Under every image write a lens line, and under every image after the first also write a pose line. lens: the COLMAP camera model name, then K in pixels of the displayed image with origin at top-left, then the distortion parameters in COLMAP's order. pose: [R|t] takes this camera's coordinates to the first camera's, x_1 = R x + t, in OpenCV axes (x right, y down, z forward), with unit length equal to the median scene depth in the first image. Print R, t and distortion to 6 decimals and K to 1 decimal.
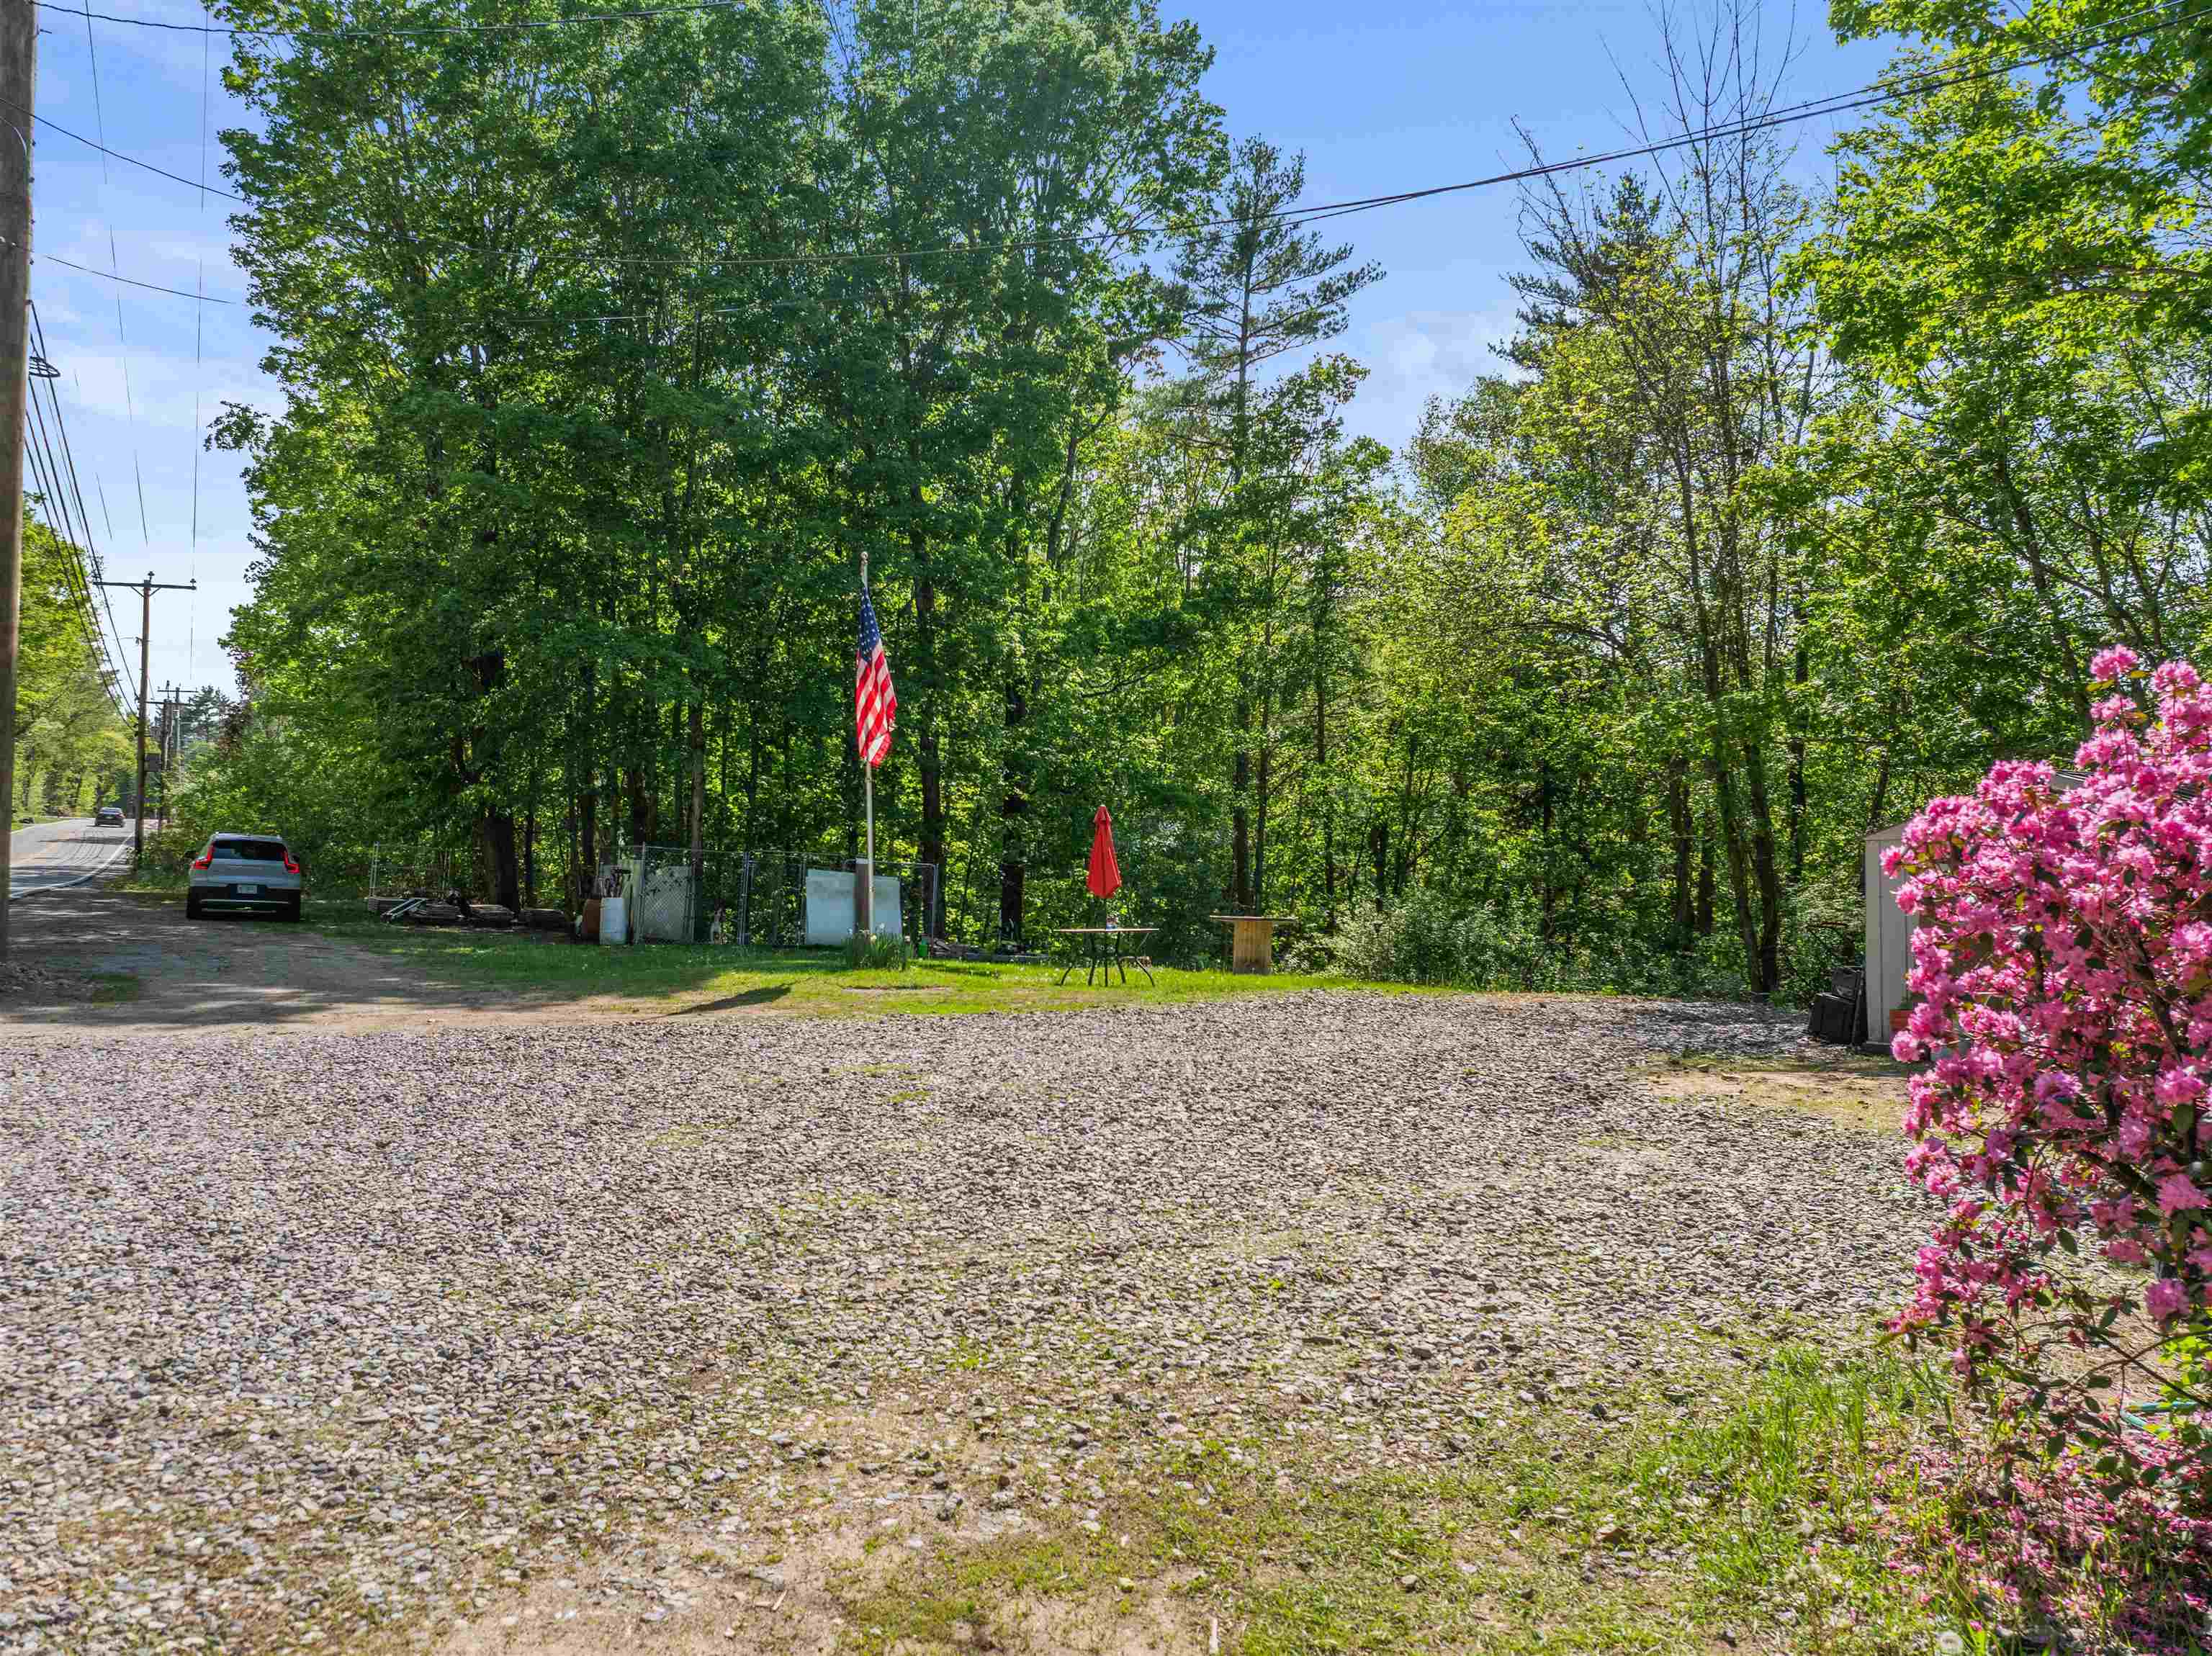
lens RADIAL K [[1492.4, 0, 1106.0], [0, 1492.4, 828.0], [0, 0, 1]] dist [-0.026841, -0.001415]
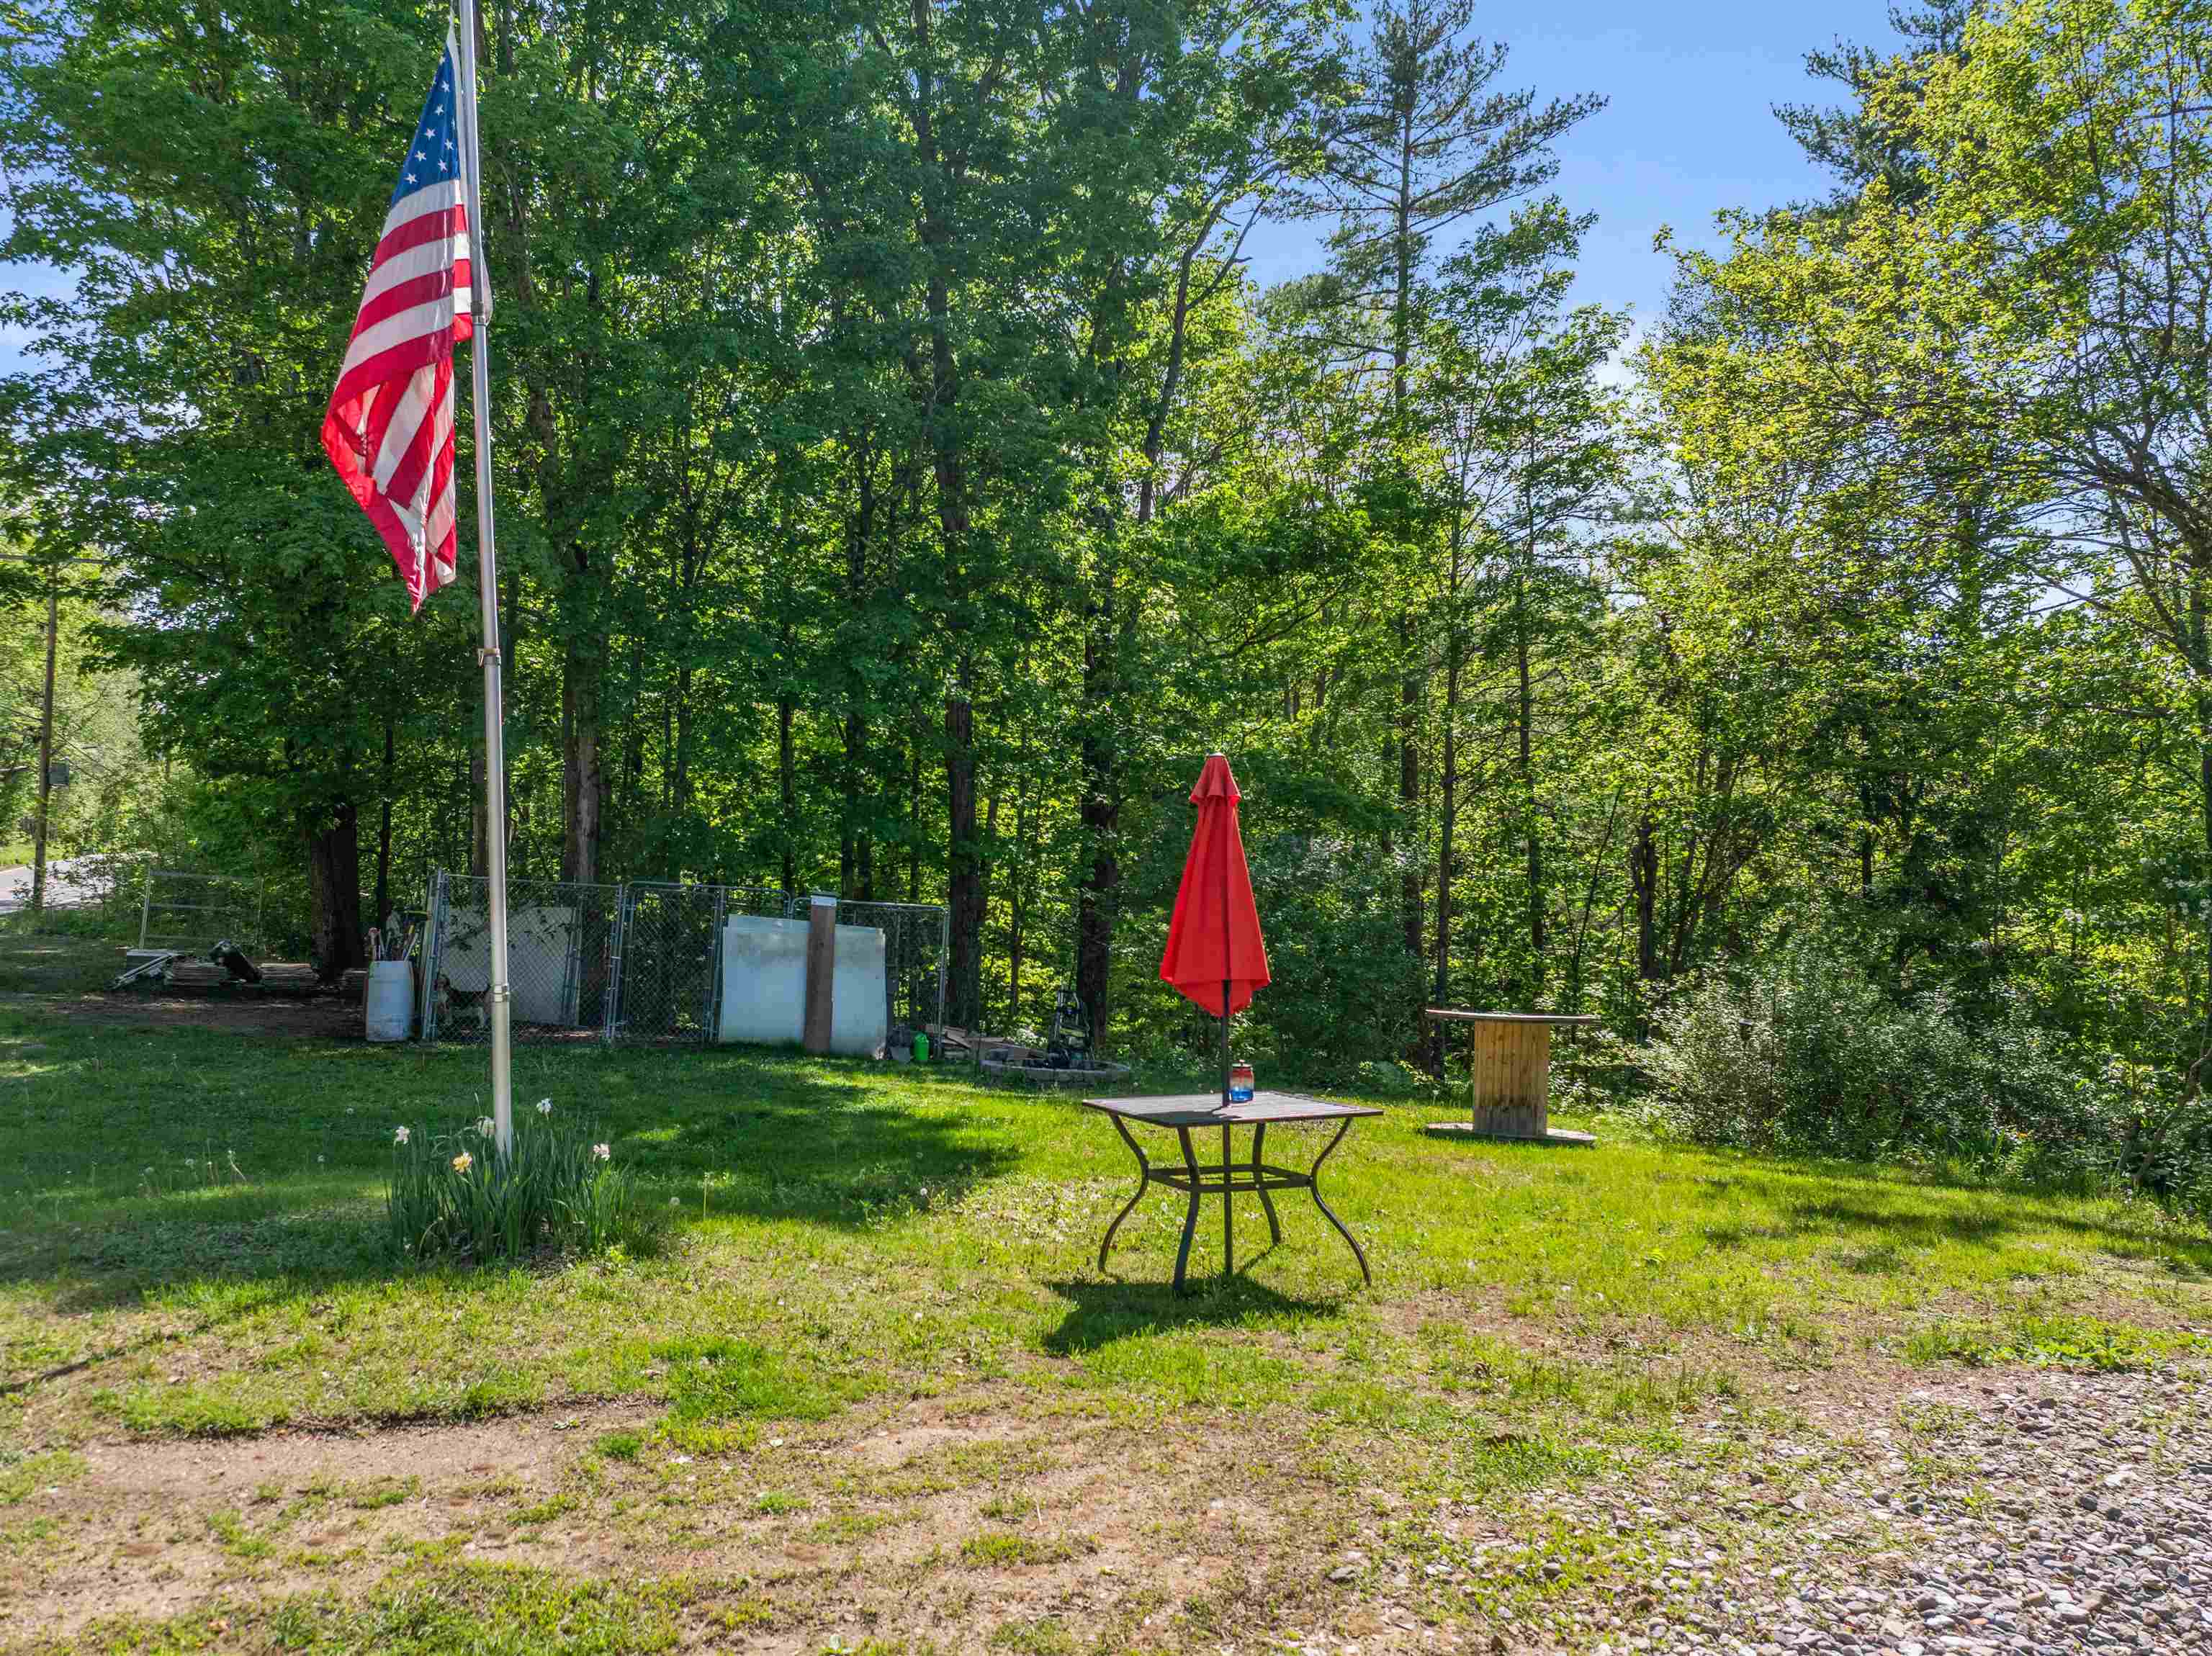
lens RADIAL K [[1492.4, 0, 1106.0], [0, 1492.4, 828.0], [0, 0, 1]] dist [-0.026841, -0.001415]
pose [[0.996870, -0.000092, -0.079058, -0.000889], [-0.001589, 0.999774, -0.021194, 0.004770], [0.079042, 0.021253, 0.996645, 0.375360]]
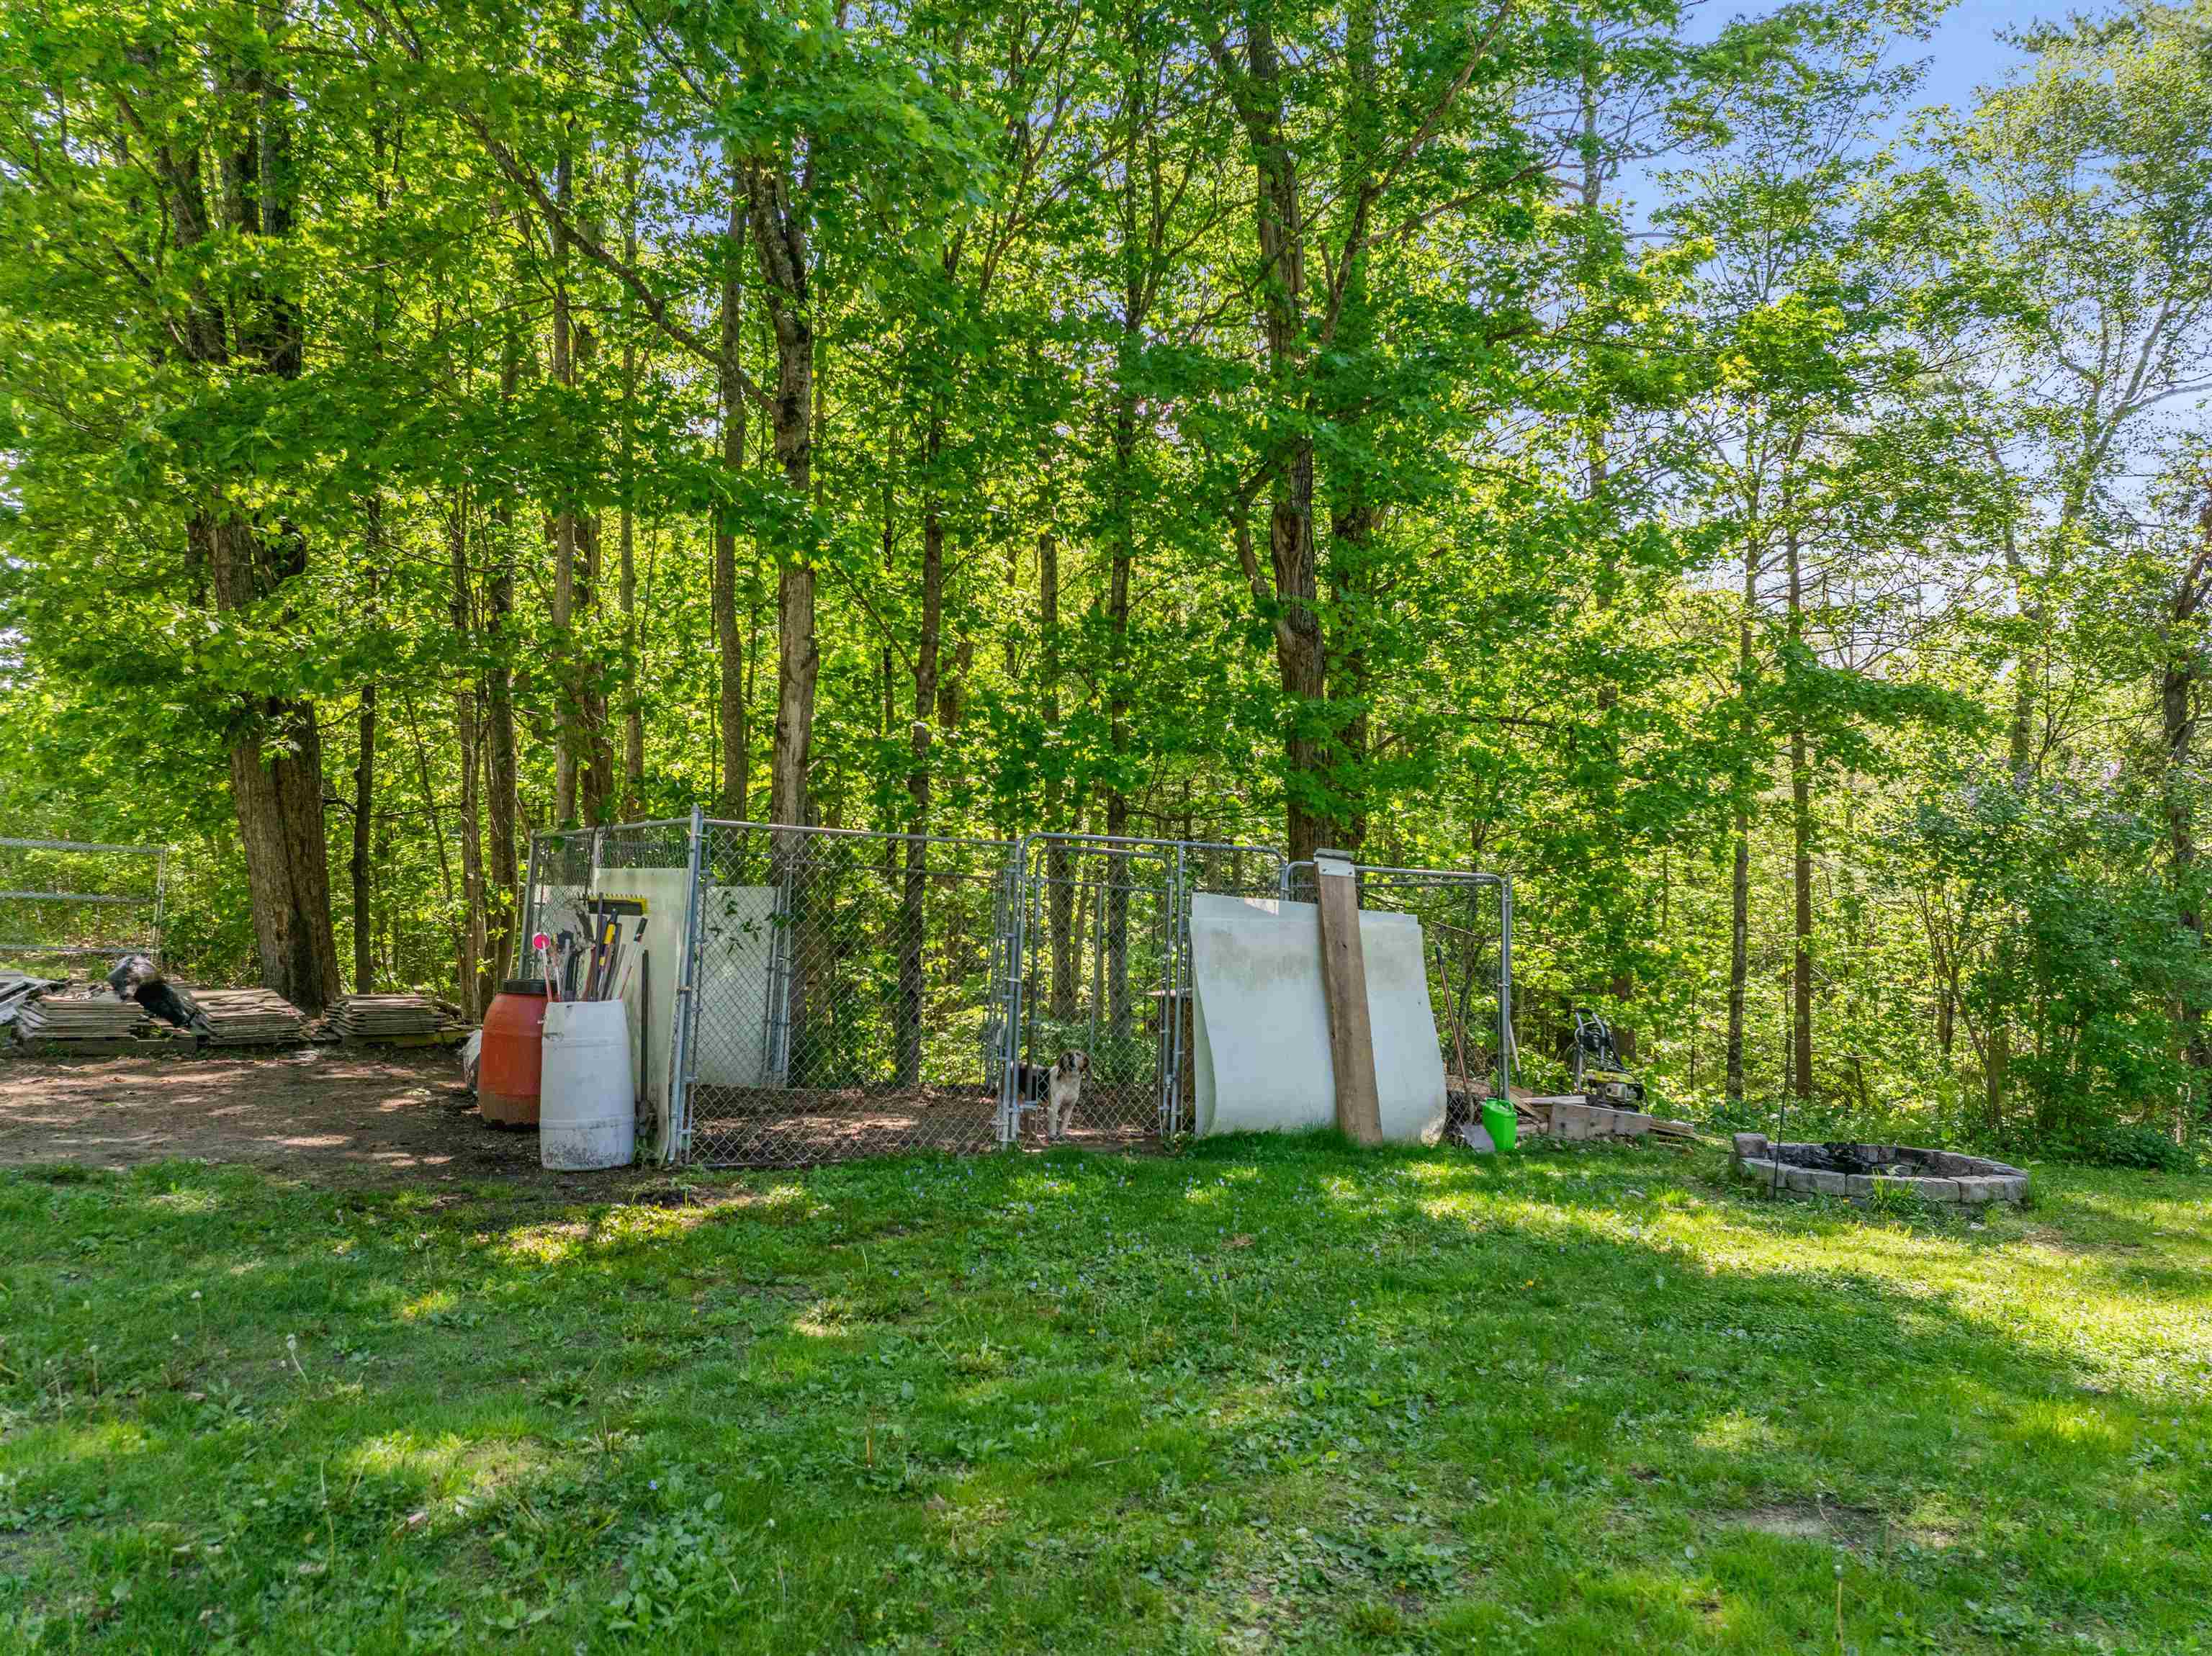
lens RADIAL K [[1492.4, 0, 1106.0], [0, 1492.4, 828.0], [0, 0, 1]] dist [-0.026841, -0.001415]
pose [[0.999353, -0.010231, 0.034467, -0.209038], [0.010471, 0.999922, -0.006791, 0.014284], [-0.034394, 0.007147, 0.999383, 0.616224]]
